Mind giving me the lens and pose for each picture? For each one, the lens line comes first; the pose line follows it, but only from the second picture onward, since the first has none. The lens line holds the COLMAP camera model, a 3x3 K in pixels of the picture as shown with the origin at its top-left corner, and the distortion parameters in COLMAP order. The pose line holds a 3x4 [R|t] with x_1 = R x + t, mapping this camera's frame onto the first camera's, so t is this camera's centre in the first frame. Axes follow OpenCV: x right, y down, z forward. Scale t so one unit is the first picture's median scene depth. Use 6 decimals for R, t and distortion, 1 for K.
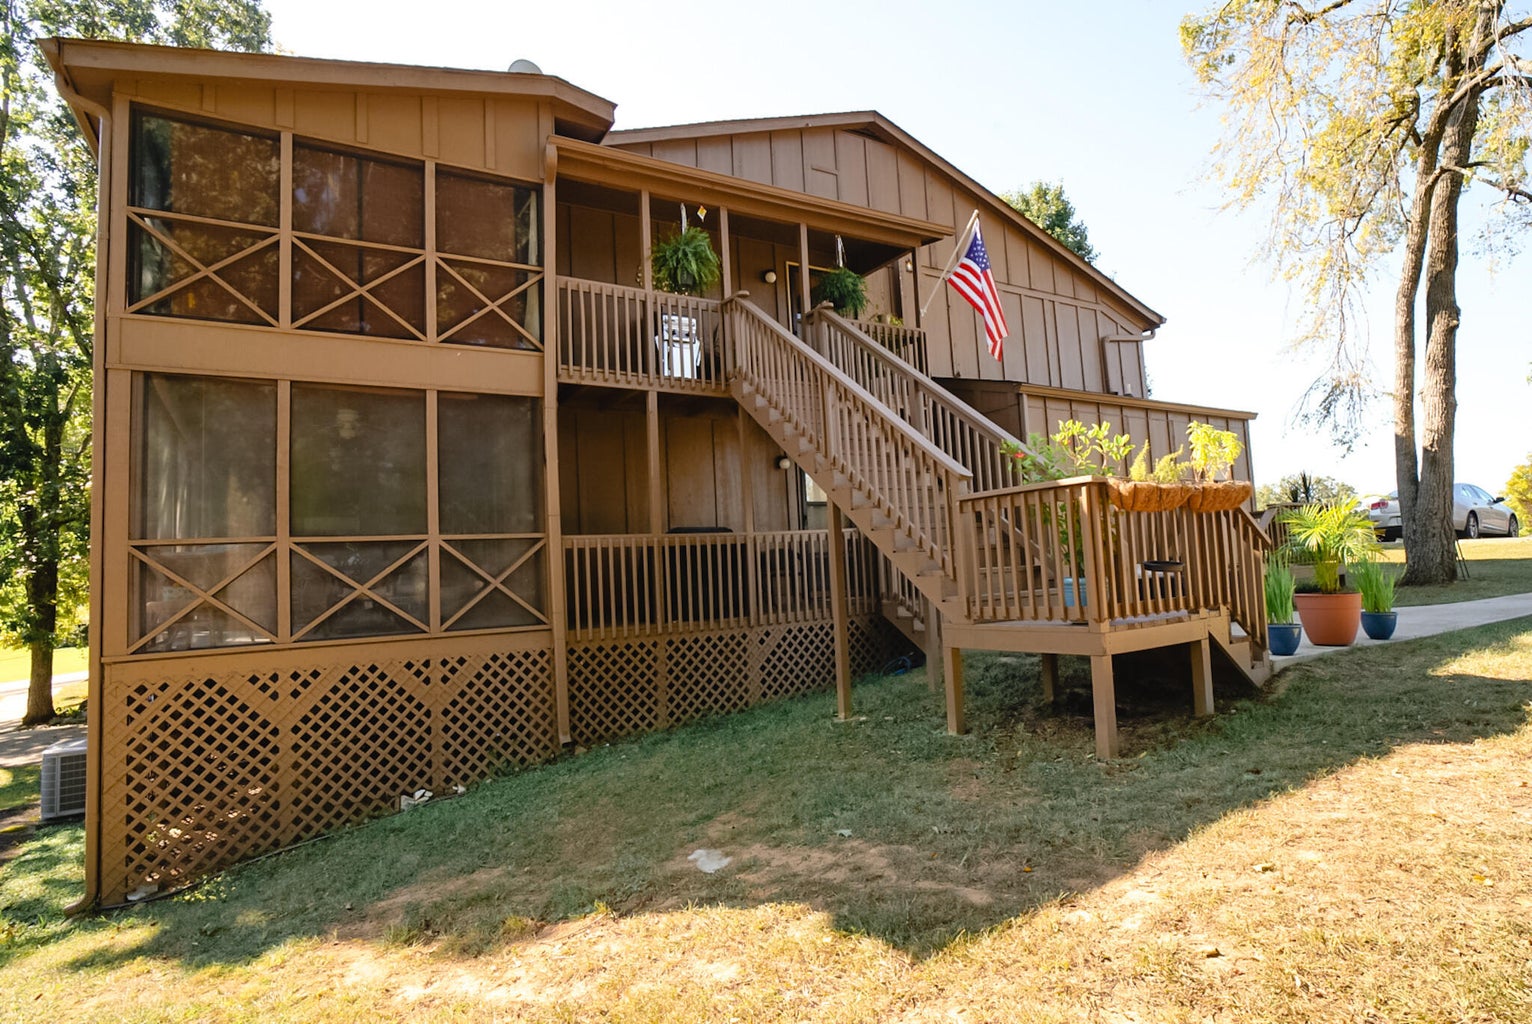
lens RADIAL K [[817.8, 0, 766.7], [0, 817.8, 497.6], [0, 0, 1]] dist [-0.040947, -0.001287]
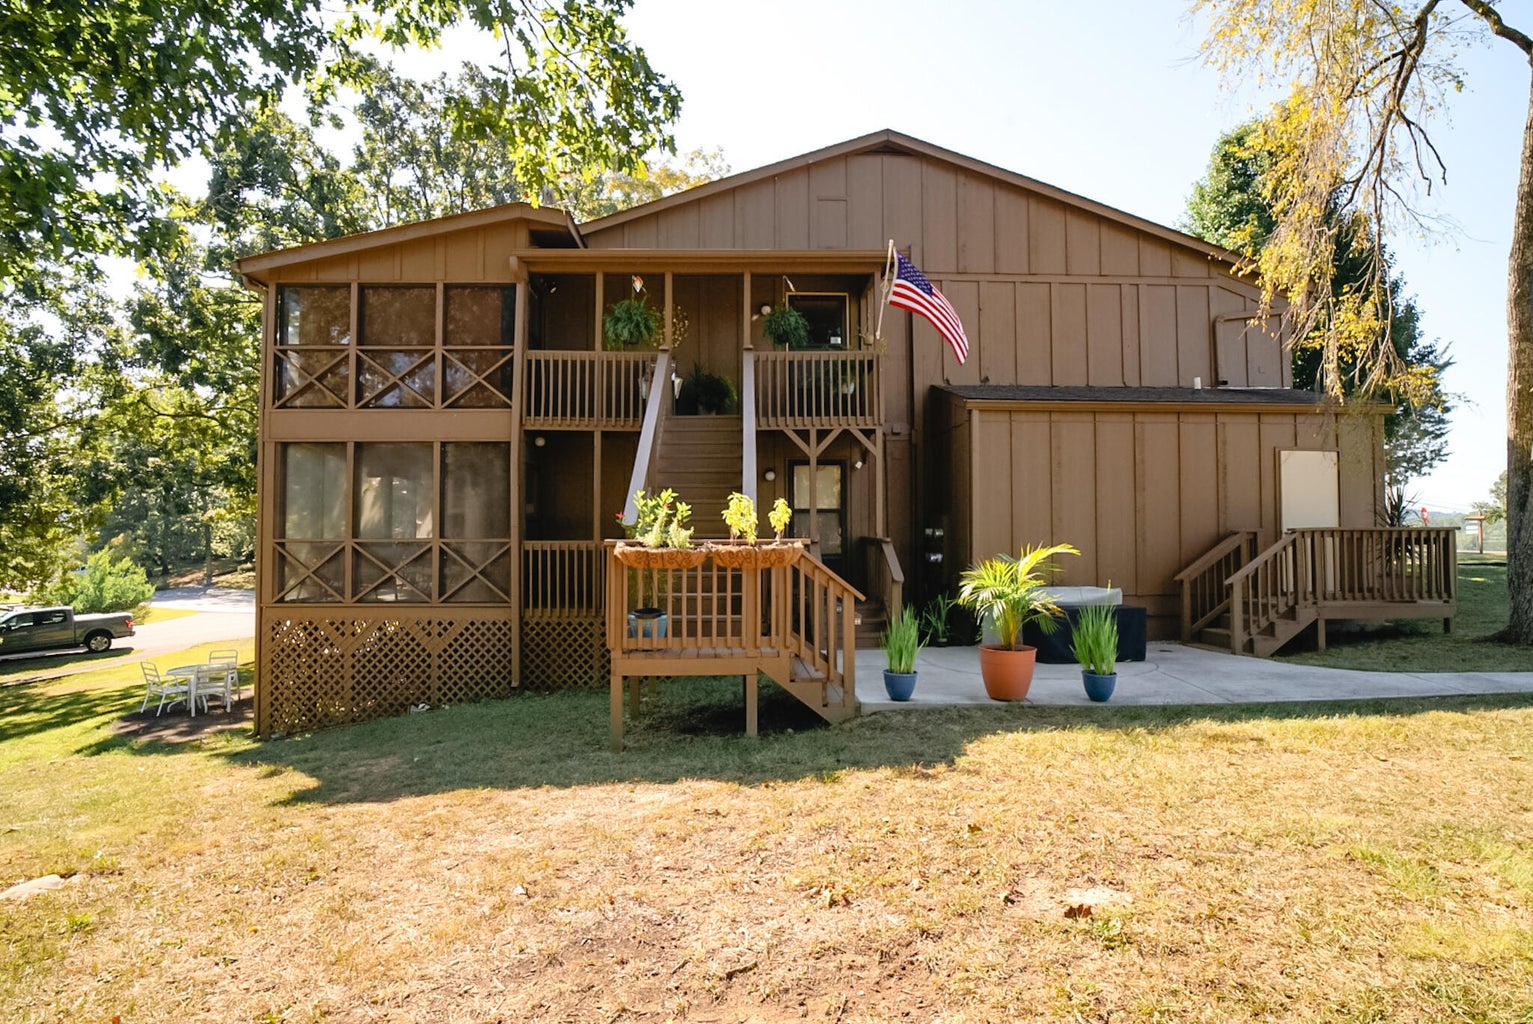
lens RADIAL K [[818.3, 0, 760.2], [0, 818.3, 519.5], [0, 0, 1]] dist [-0.040947, -0.001287]
pose [[0.862572, 0.028589, -0.505126, 0.805325], [0.005640, 0.997797, 0.066104, -0.079958], [0.505903, -0.059869, 0.860510, 0.008110]]
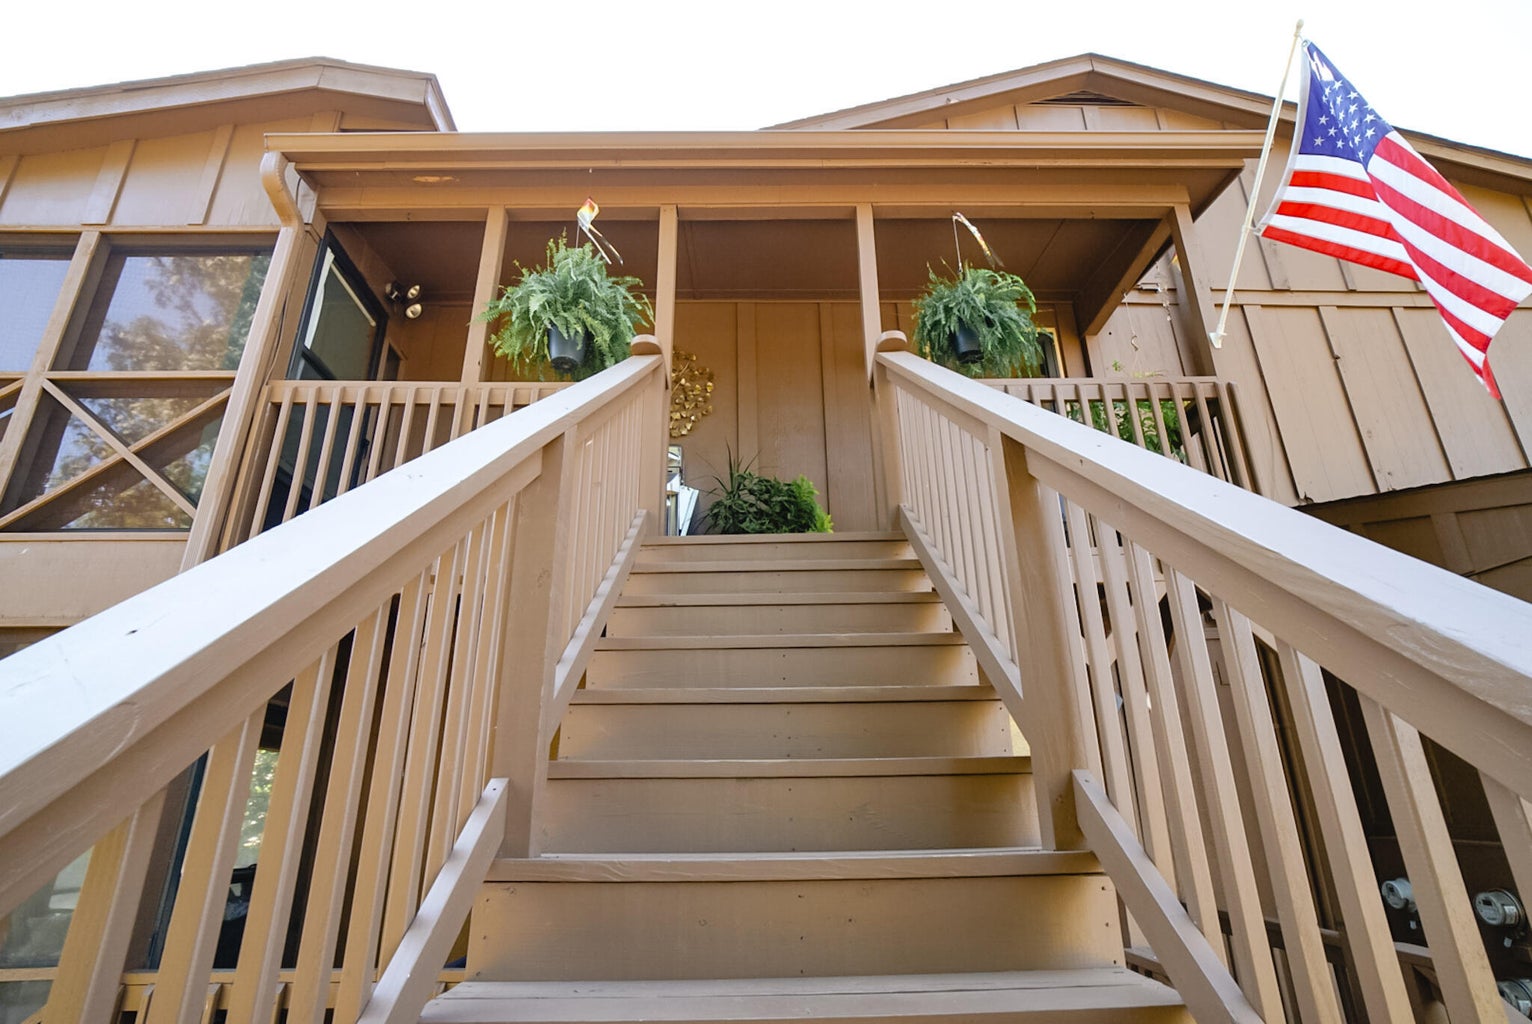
lens RADIAL K [[817.8, 0, 760.9], [0, 817.8, 514.7], [0, 0, 1]] dist [-0.040947, -0.001287]
pose [[0.864934, -0.157563, -0.476511, 0.227829], [0.019900, 0.959462, -0.281134, -0.052680], [0.501490, 0.233679, 0.833007, 0.786585]]
